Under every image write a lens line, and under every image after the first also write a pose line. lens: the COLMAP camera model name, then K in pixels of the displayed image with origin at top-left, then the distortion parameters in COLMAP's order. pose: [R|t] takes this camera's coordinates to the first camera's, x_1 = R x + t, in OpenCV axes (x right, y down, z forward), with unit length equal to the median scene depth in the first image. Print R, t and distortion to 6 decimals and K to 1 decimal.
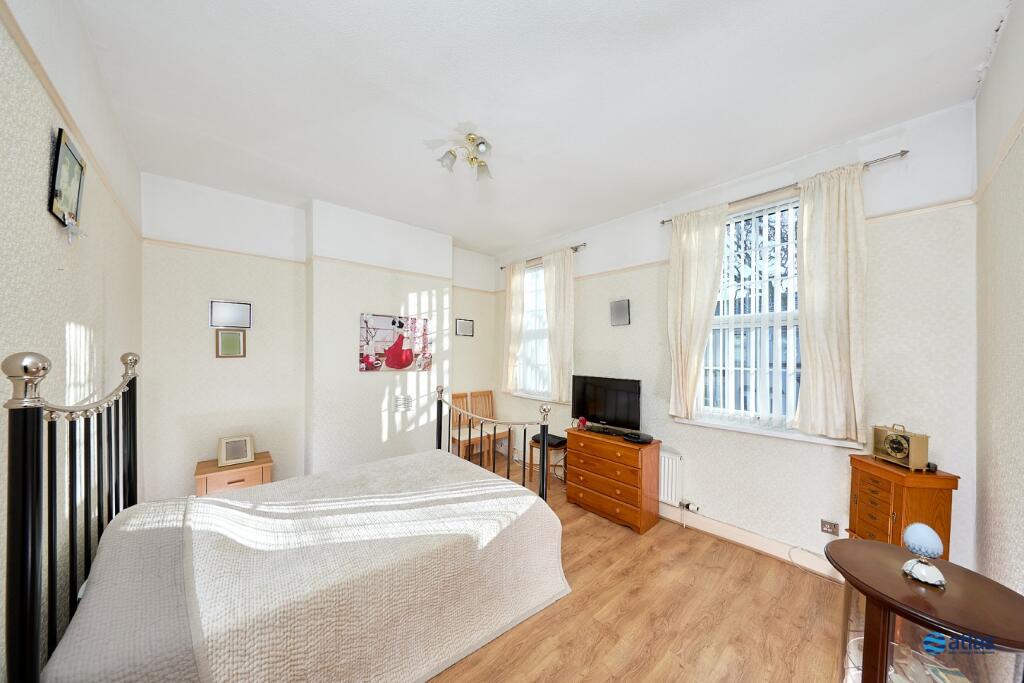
lens RADIAL K [[333.0, 0, 510.0], [0, 333.0, 353.3], [0, 0, 1]] dist [-0.000074, -0.000004]
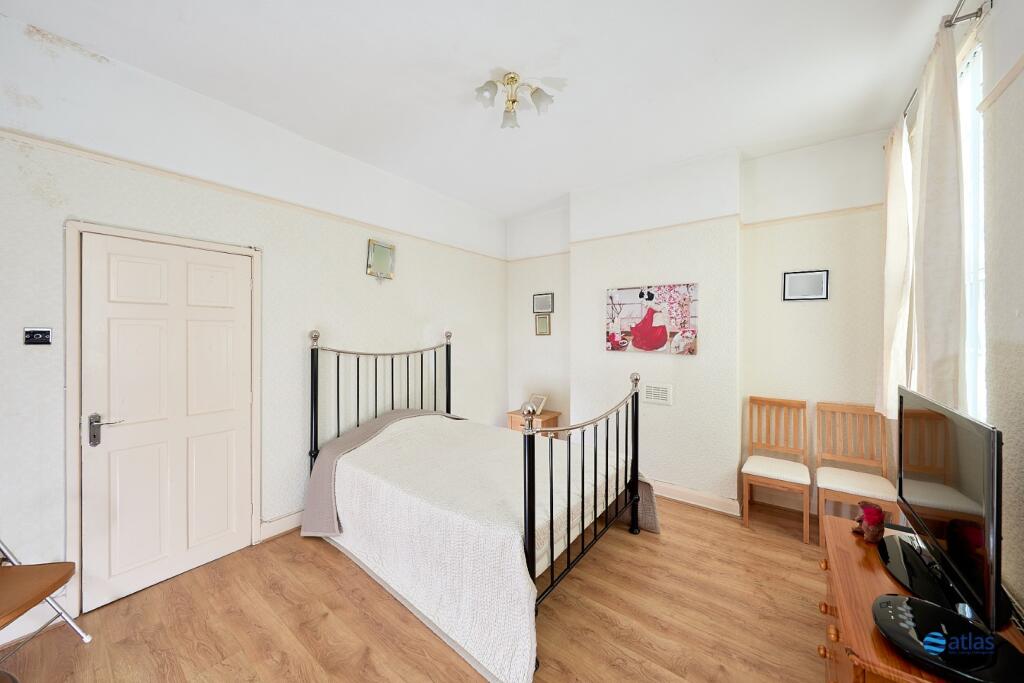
lens RADIAL K [[369.3, 0, 509.7], [0, 369.3, 336.5], [0, 0, 1]] dist [0.000236, 0.000007]
pose [[0.188389, 0.004222, -0.982085, 0.519790], [-0.002765, 0.999989, 0.003768, 0.010697], [0.982091, 0.002005, 0.188399, 0.518723]]
